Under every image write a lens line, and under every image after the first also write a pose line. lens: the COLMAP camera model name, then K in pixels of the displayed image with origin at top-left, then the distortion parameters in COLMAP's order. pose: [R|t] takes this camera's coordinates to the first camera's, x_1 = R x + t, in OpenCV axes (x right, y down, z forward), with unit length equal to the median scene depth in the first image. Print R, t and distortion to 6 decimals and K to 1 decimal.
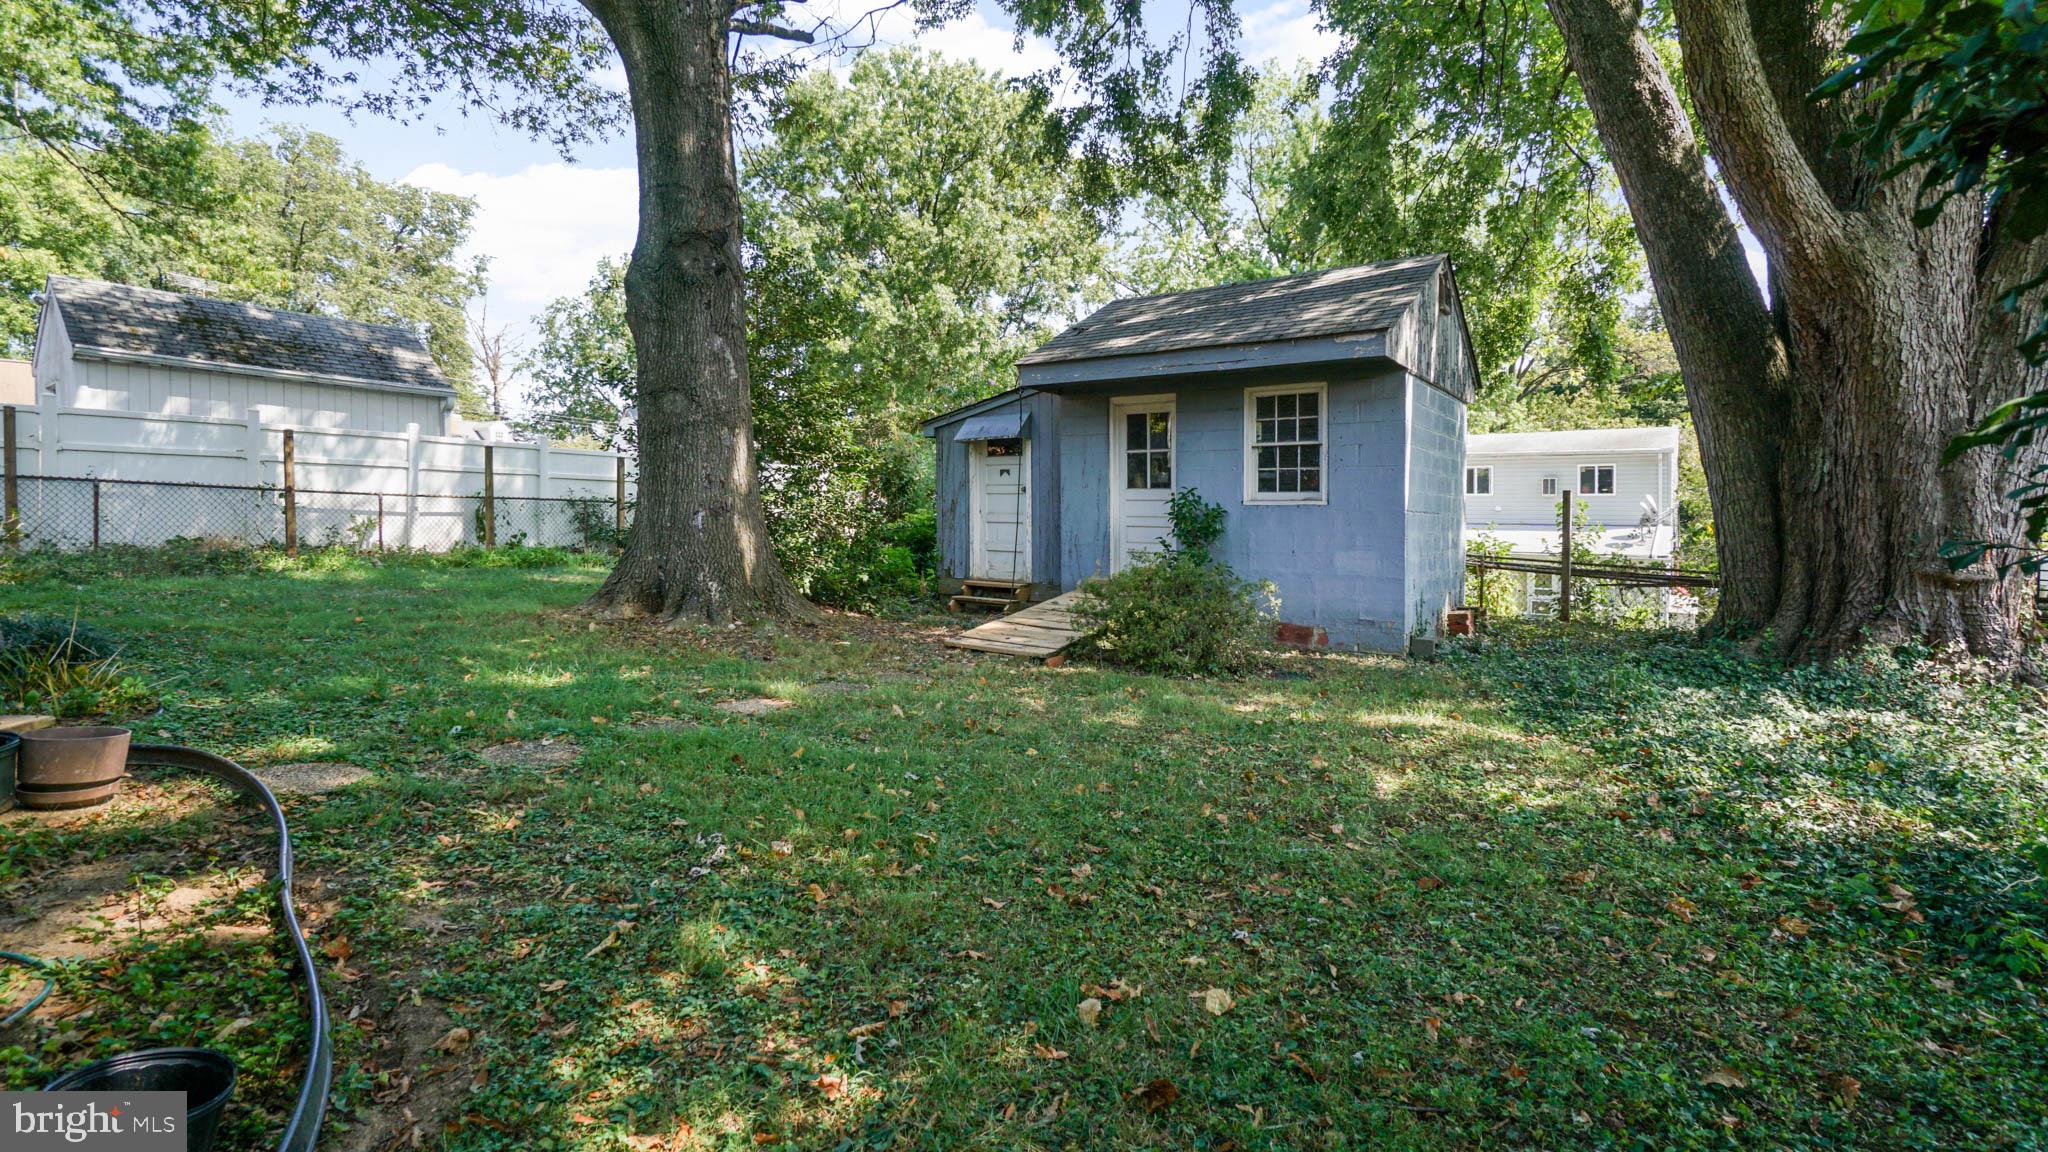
lens RADIAL K [[926.1, 0, 976.1], [0, 926.1, 499.8], [0, 0, 1]] dist [0.001208, -0.004029]
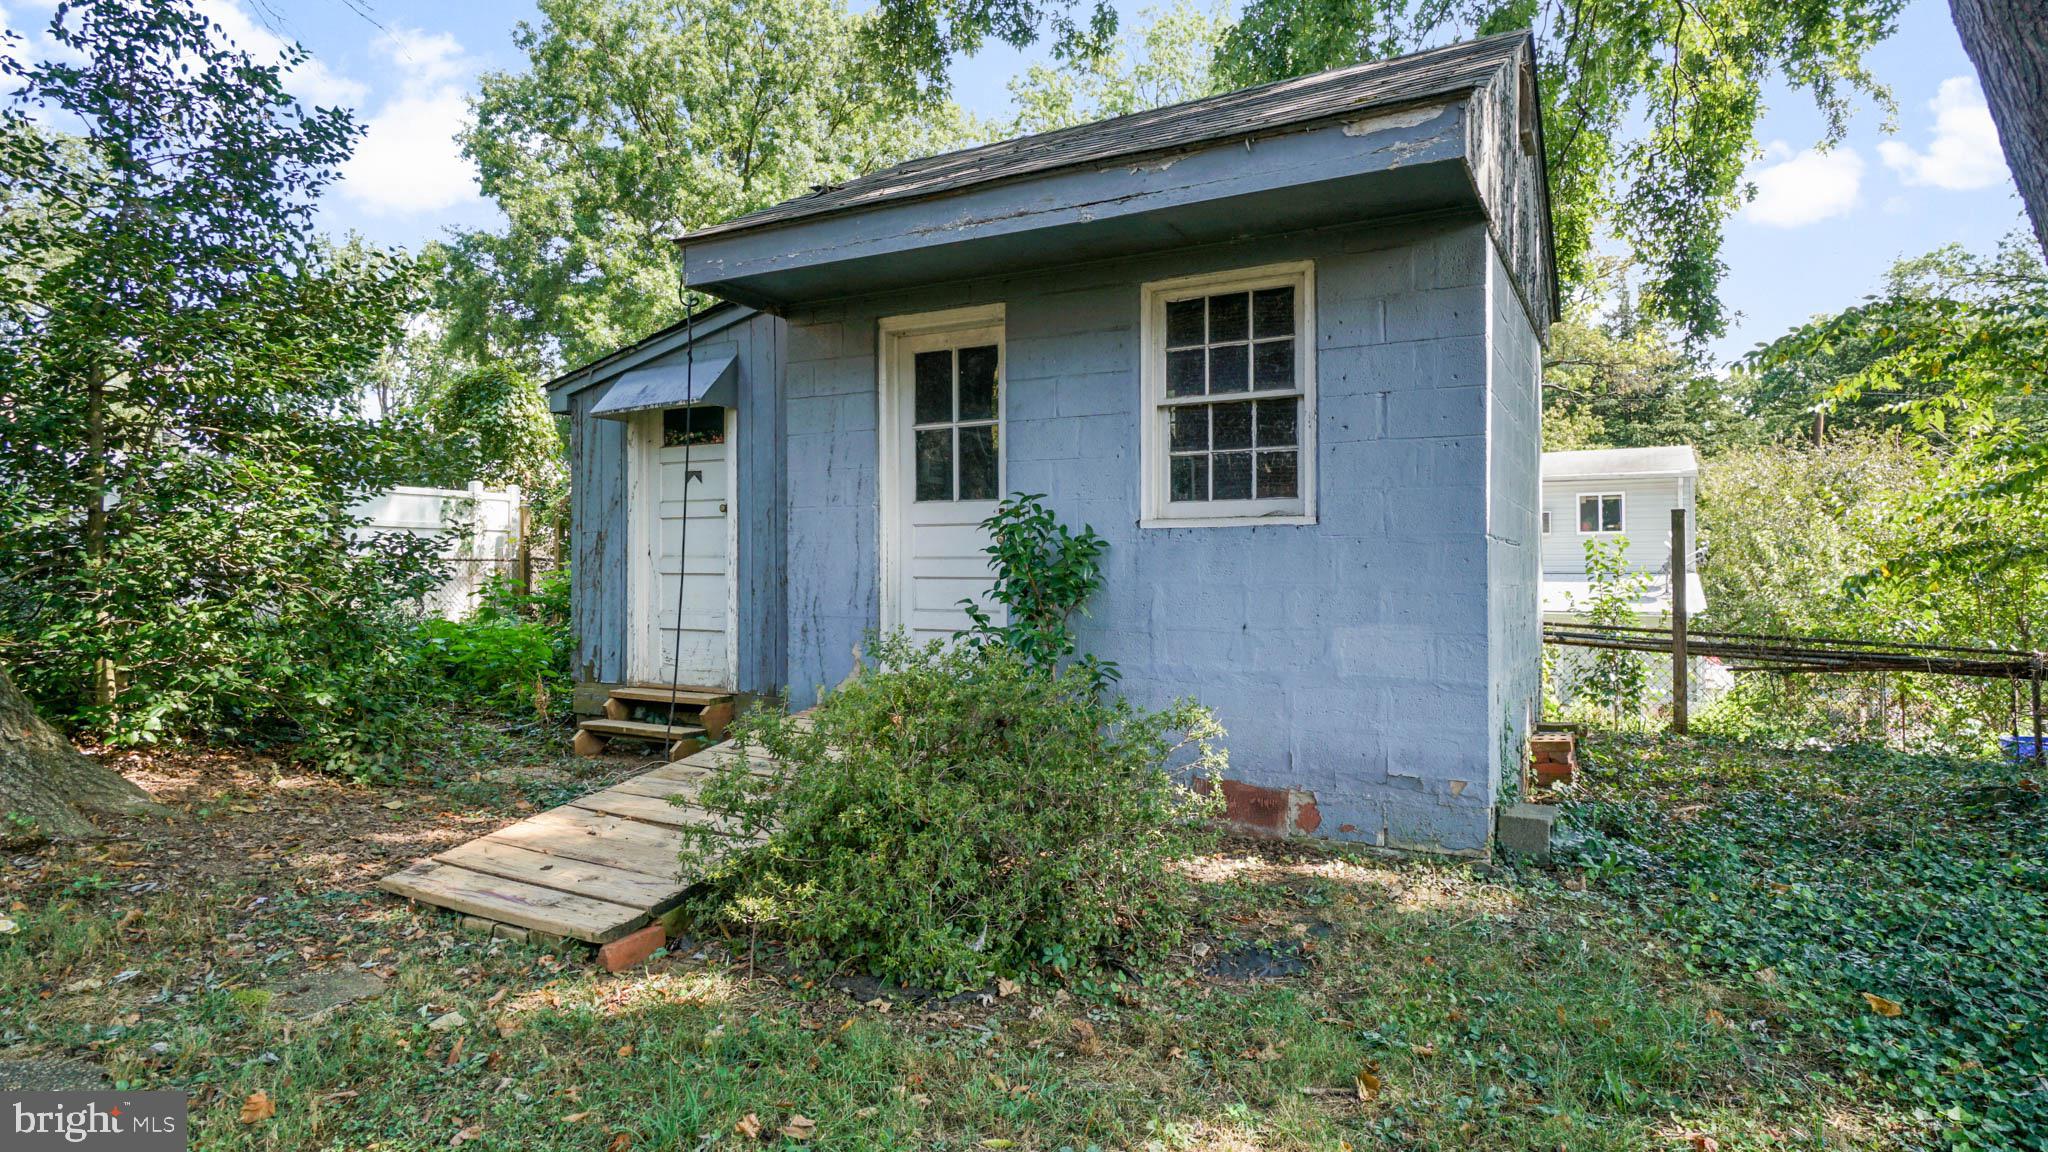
lens RADIAL K [[1057.7, 0, 1026.8], [0, 1057.7, 574.4], [0, 0, 1]] dist [0.000690, -0.001599]
pose [[0.986675, -0.010348, 0.162375, 0.124949], [0.007467, 0.999804, 0.018344, 0.016212], [-0.162533, -0.016887, 0.986559, 0.415230]]
